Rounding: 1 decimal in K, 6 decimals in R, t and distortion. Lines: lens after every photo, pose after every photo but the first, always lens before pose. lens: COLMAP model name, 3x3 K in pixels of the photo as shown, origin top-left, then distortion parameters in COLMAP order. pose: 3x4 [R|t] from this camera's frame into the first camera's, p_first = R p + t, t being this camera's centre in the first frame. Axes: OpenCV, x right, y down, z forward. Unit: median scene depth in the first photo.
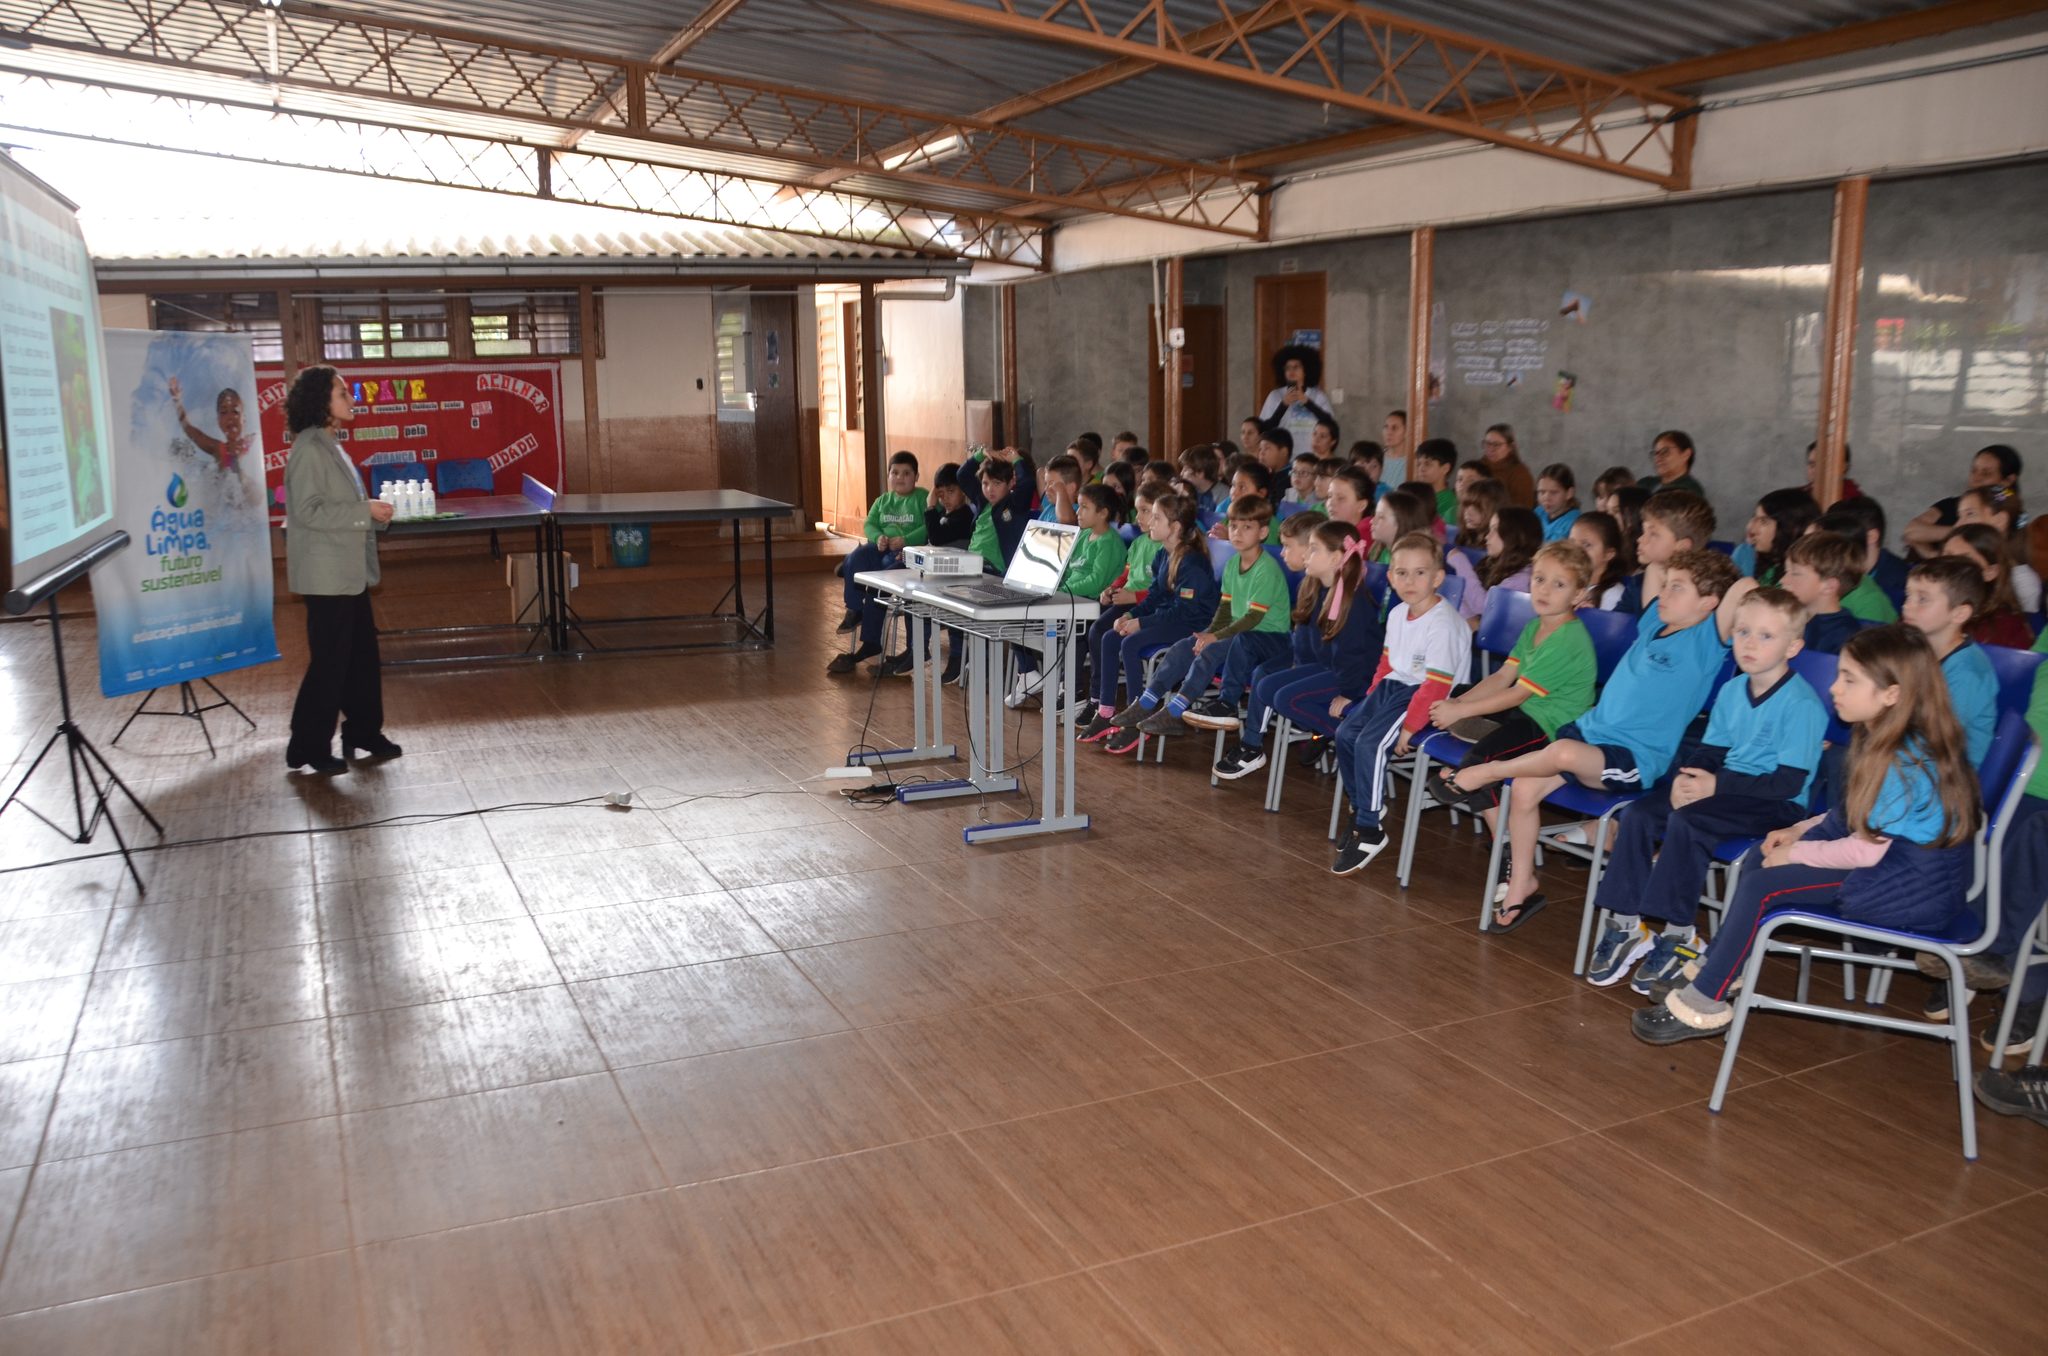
lens RADIAL K [[1604.7, 0, 995.3], [0, 1604.7, 741.8], [0, 0, 1]] dist [-0.167976, 0.135686]
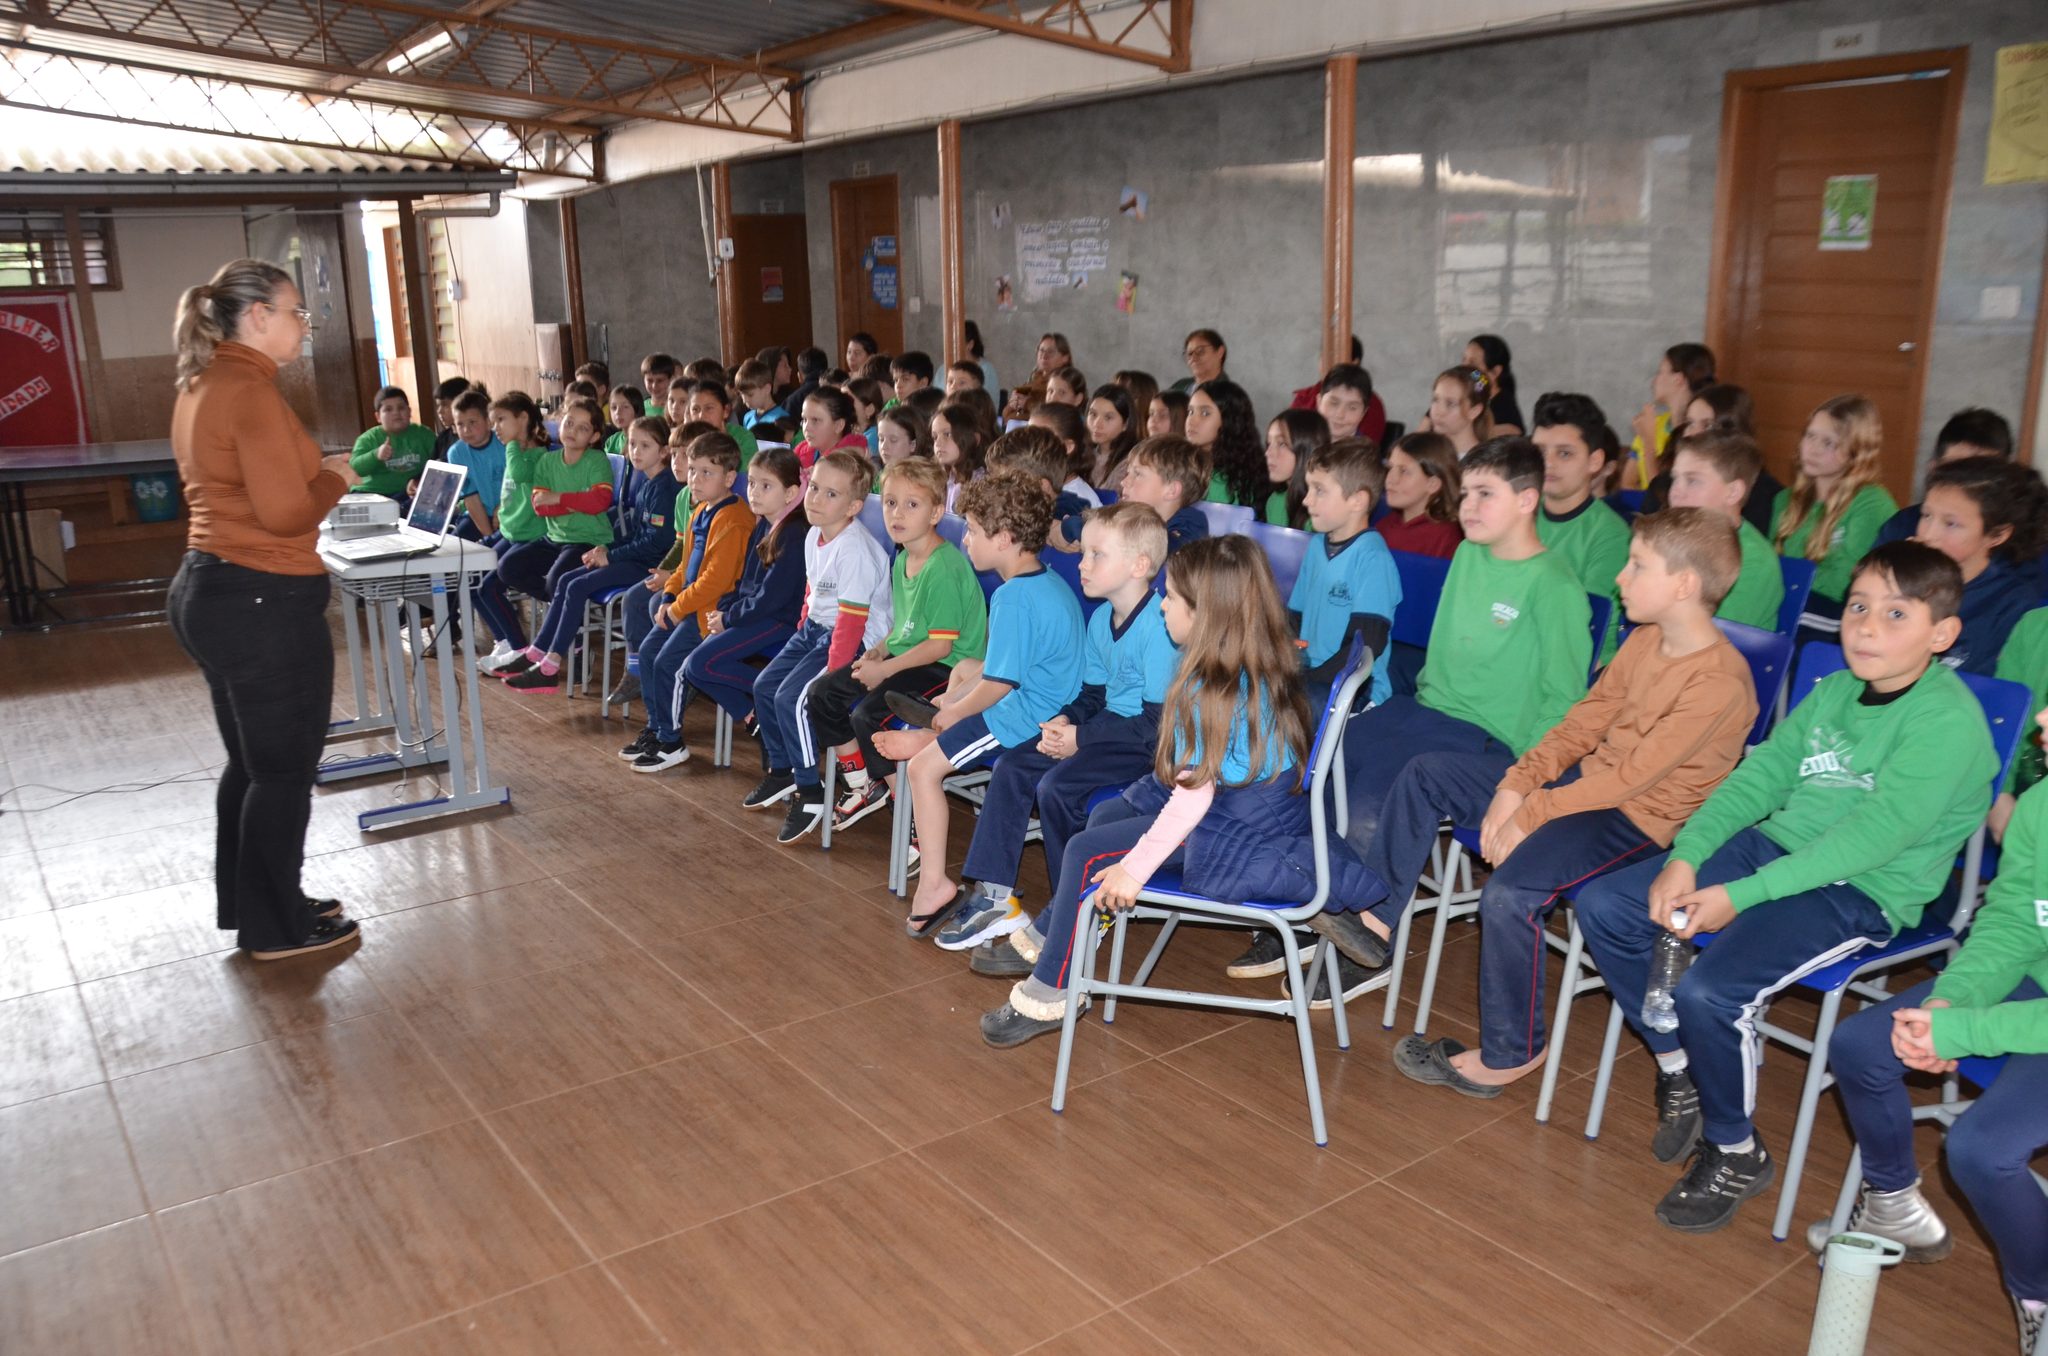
lens RADIAL K [[1618.4, 0, 973.6], [0, 1618.4, 737.3], [0, 0, 1]] dist [-0.156416, 0.140890]
pose [[0.982410, -0.067107, 0.174261, 0.117603], [0.058906, 0.996918, 0.051819, -0.009761], [-0.177201, -0.040642, 0.983335, 0.052595]]
